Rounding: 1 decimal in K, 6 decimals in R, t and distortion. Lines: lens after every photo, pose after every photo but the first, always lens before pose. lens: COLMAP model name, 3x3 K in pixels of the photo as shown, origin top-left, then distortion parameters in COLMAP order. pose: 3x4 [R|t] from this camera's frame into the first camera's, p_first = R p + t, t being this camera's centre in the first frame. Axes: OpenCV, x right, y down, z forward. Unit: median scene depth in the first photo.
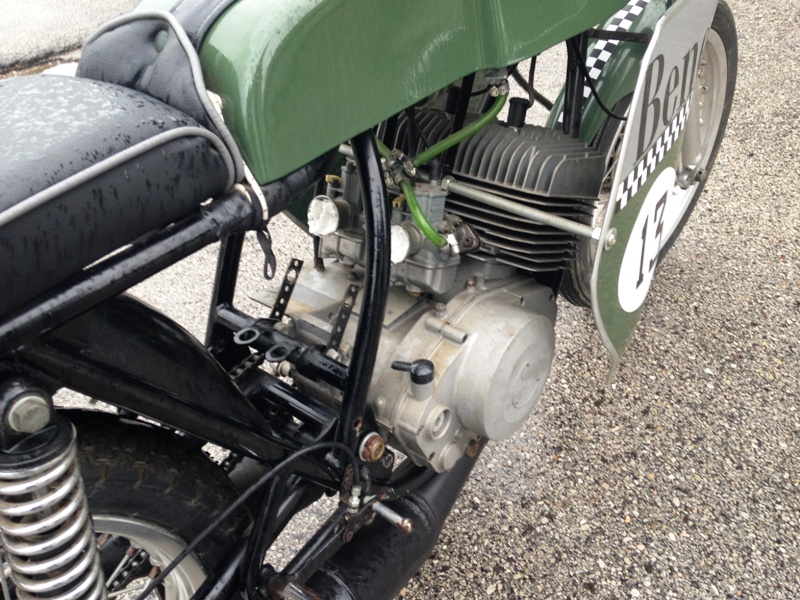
lens RADIAL K [[708.3, 0, 400.0], [0, 708.3, 300.0], [0, 0, 1]] dist [0.148453, -0.219112]
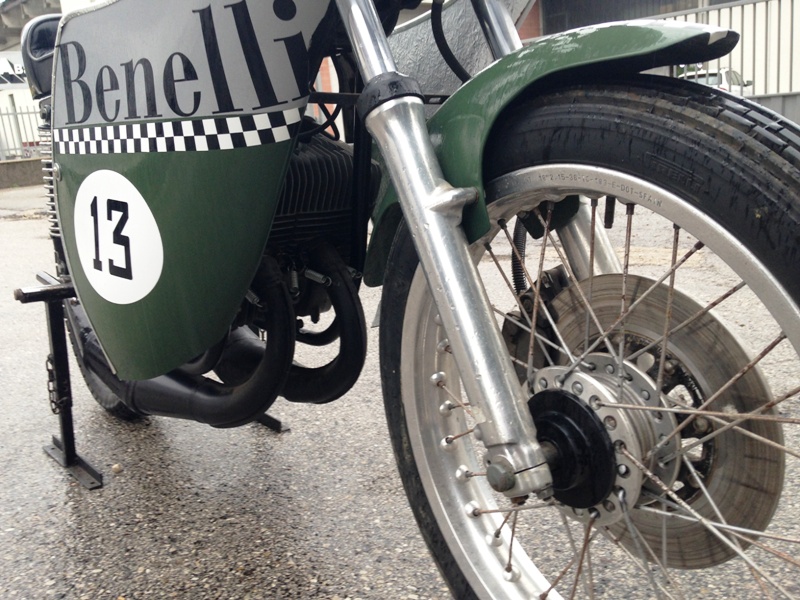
lens RADIAL K [[708.3, 0, 400.0], [0, 708.3, 300.0], [0, 0, 1]] dist [0.148453, -0.219112]
pose [[-0.186394, 0.281684, -0.941229, 0.939868], [-0.525971, 0.780559, 0.337760, -0.431339], [0.829826, 0.558016, 0.002666, 1.040922]]
